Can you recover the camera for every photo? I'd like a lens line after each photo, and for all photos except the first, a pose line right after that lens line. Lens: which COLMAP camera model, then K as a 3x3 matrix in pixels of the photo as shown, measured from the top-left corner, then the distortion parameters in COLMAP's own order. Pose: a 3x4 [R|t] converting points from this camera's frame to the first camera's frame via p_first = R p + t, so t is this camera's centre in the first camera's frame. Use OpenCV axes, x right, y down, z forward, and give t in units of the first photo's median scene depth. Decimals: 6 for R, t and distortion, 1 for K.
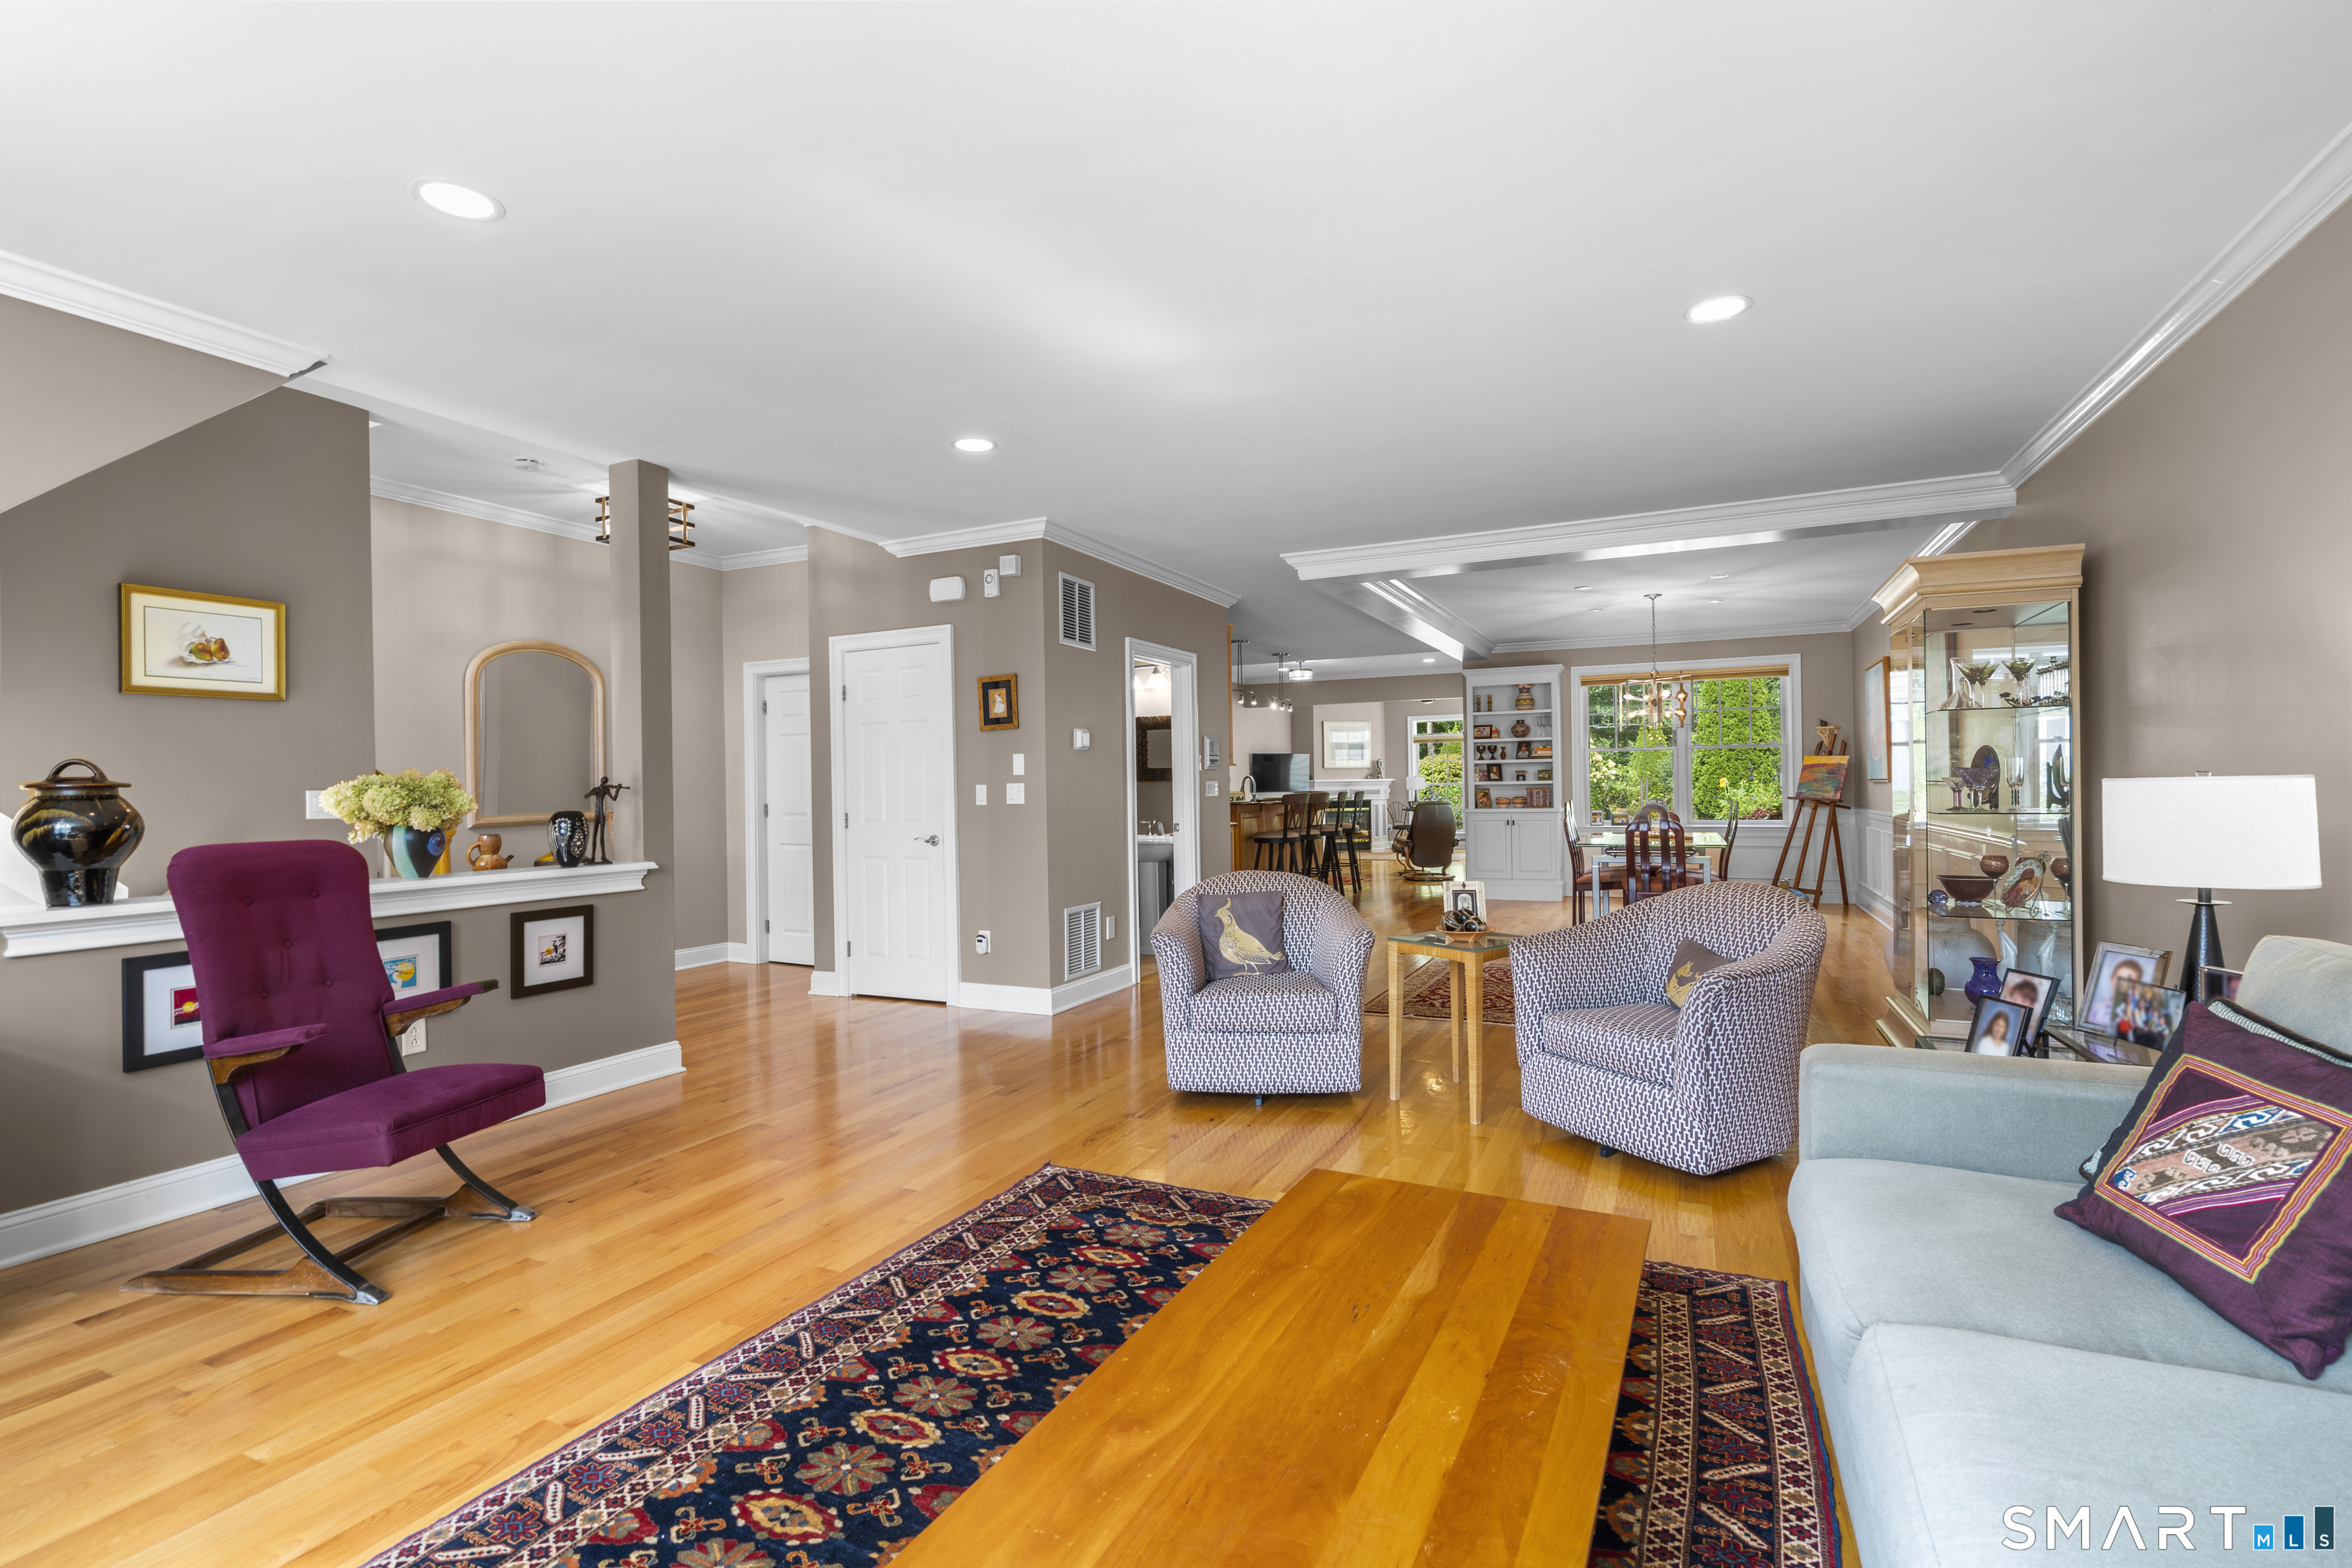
lens RADIAL K [[1060.2, 0, 1183.1], [0, 1060.2, 784.9], [0, 0, 1]] dist [-0.002915, 0.001436]
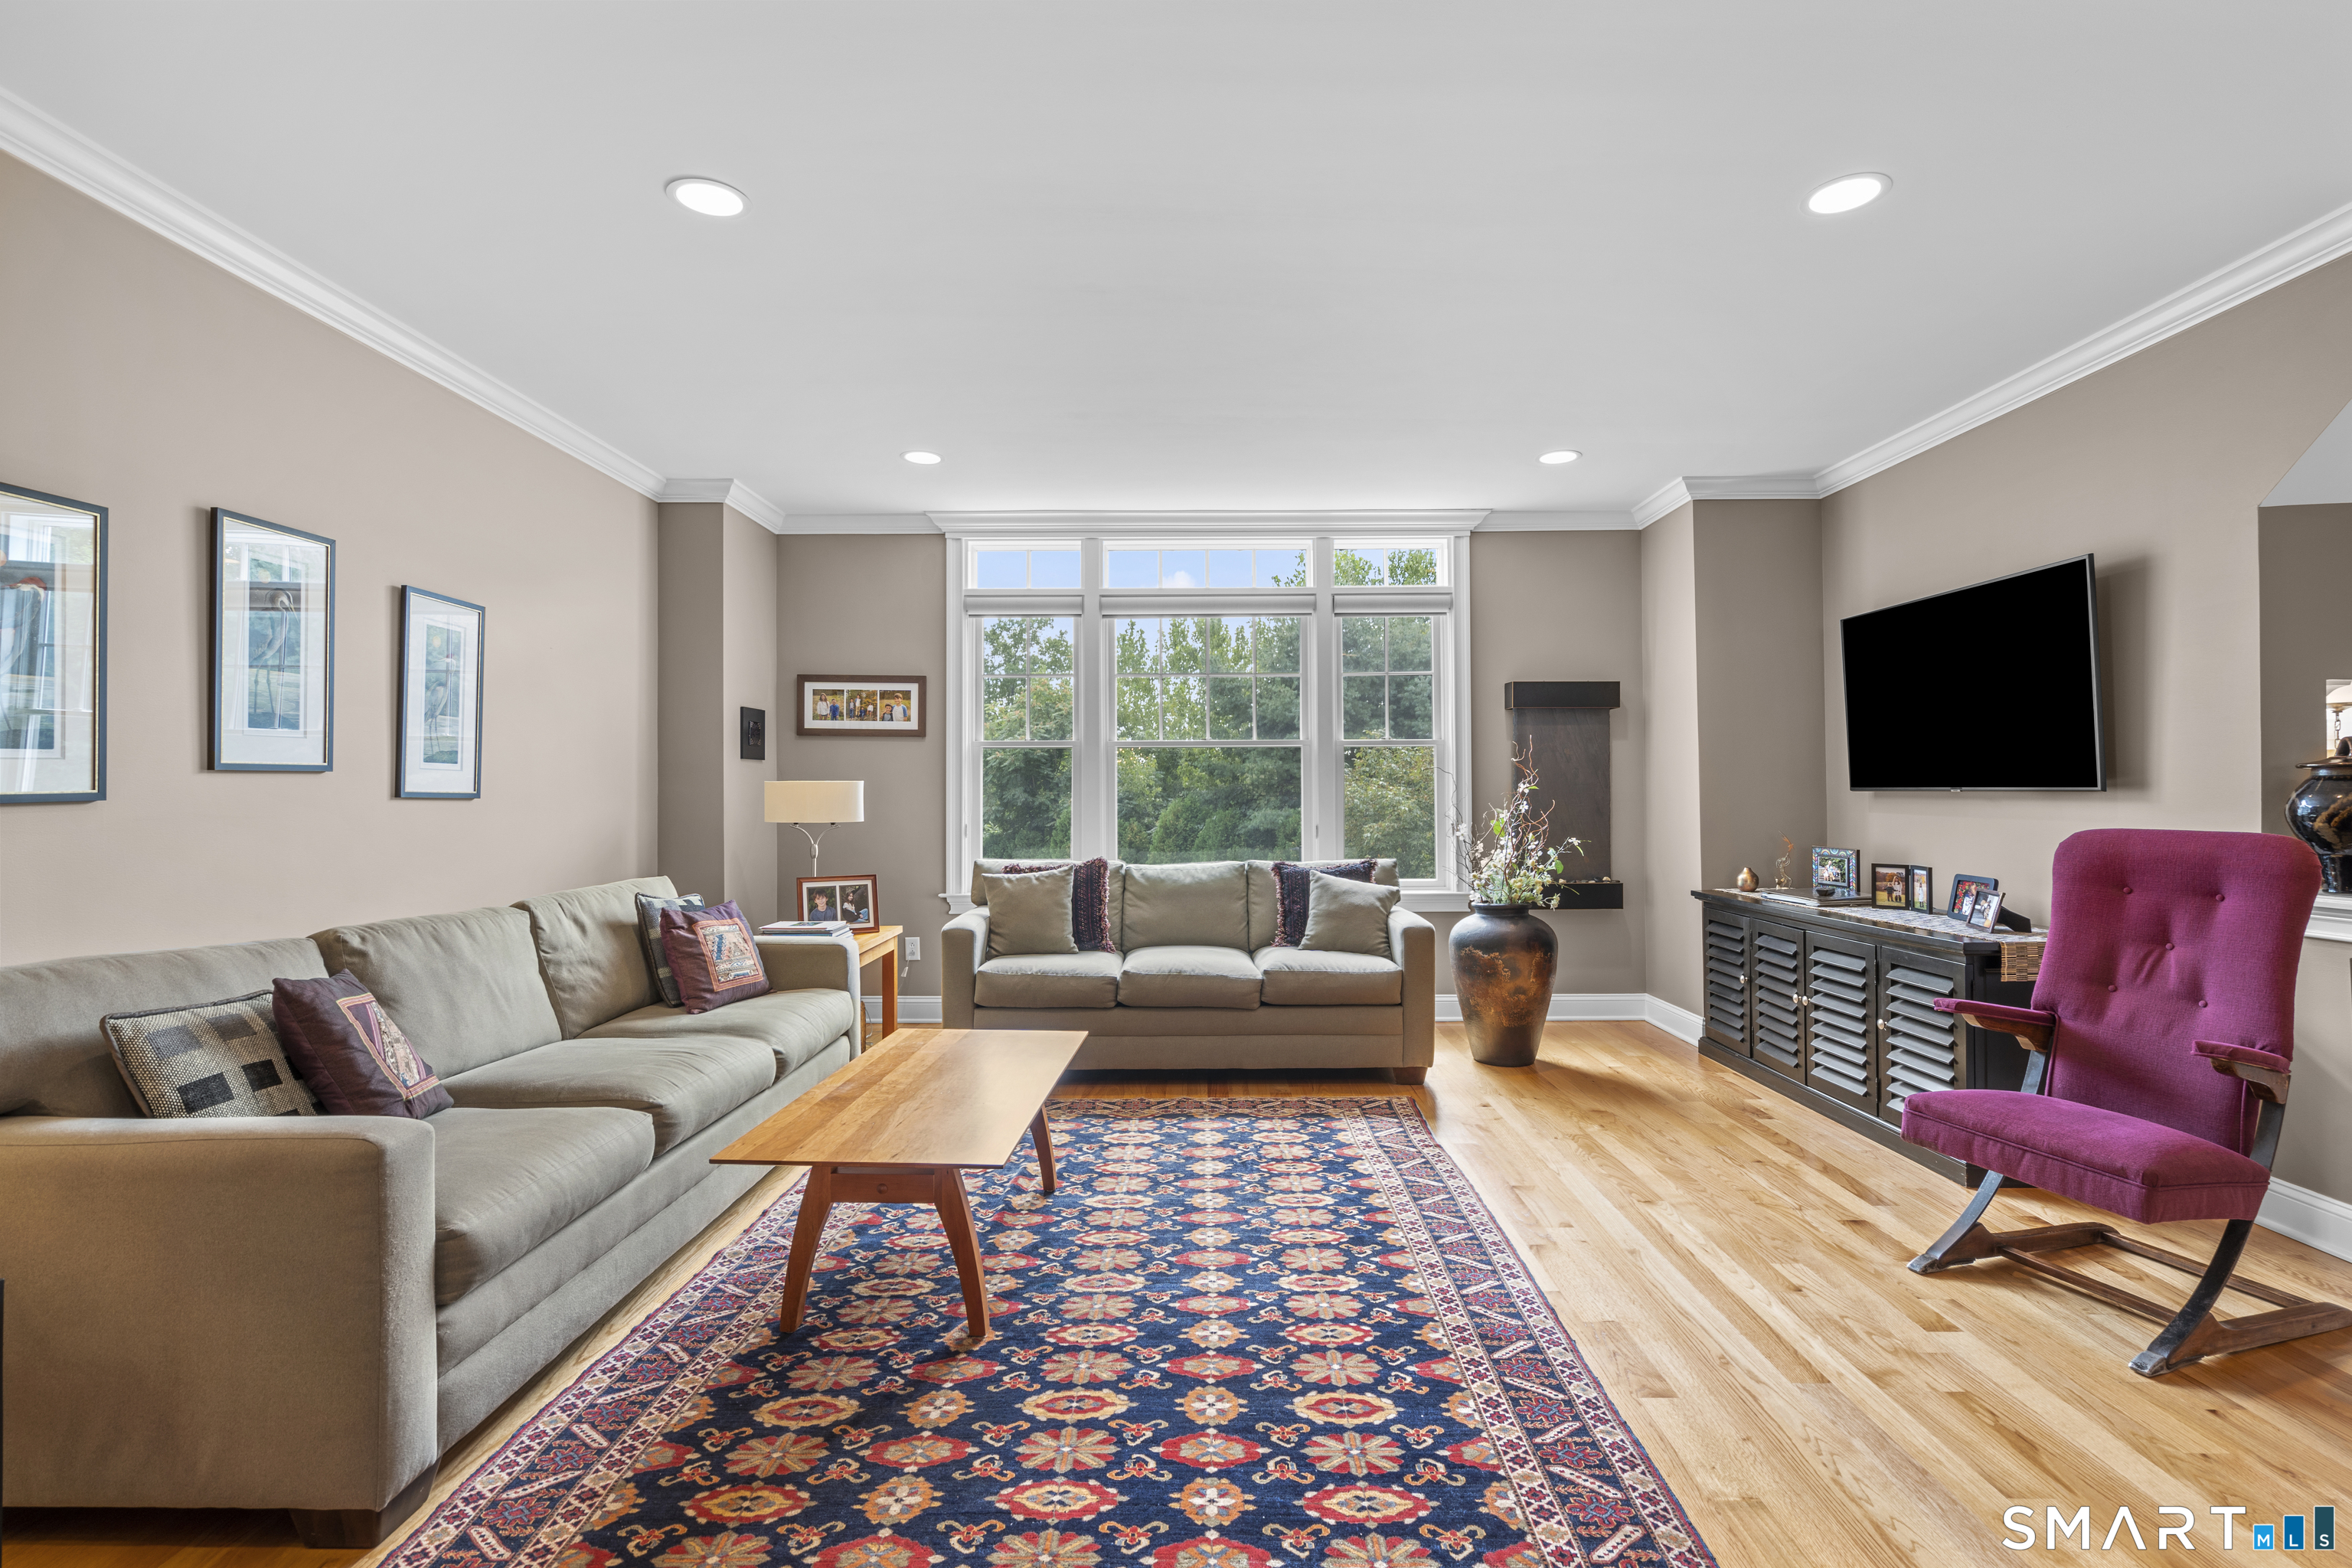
lens RADIAL K [[1060.2, 0, 1187.2], [0, 1060.2, 785.3], [0, 0, 1]] dist [-0.002915, 0.001436]
pose [[-0.910121, 0.015942, -0.414037, 0.343976], [0.021583, 0.999727, -0.008950, 0.006543], [0.413781, -0.017082, -0.910216, 1.821048]]
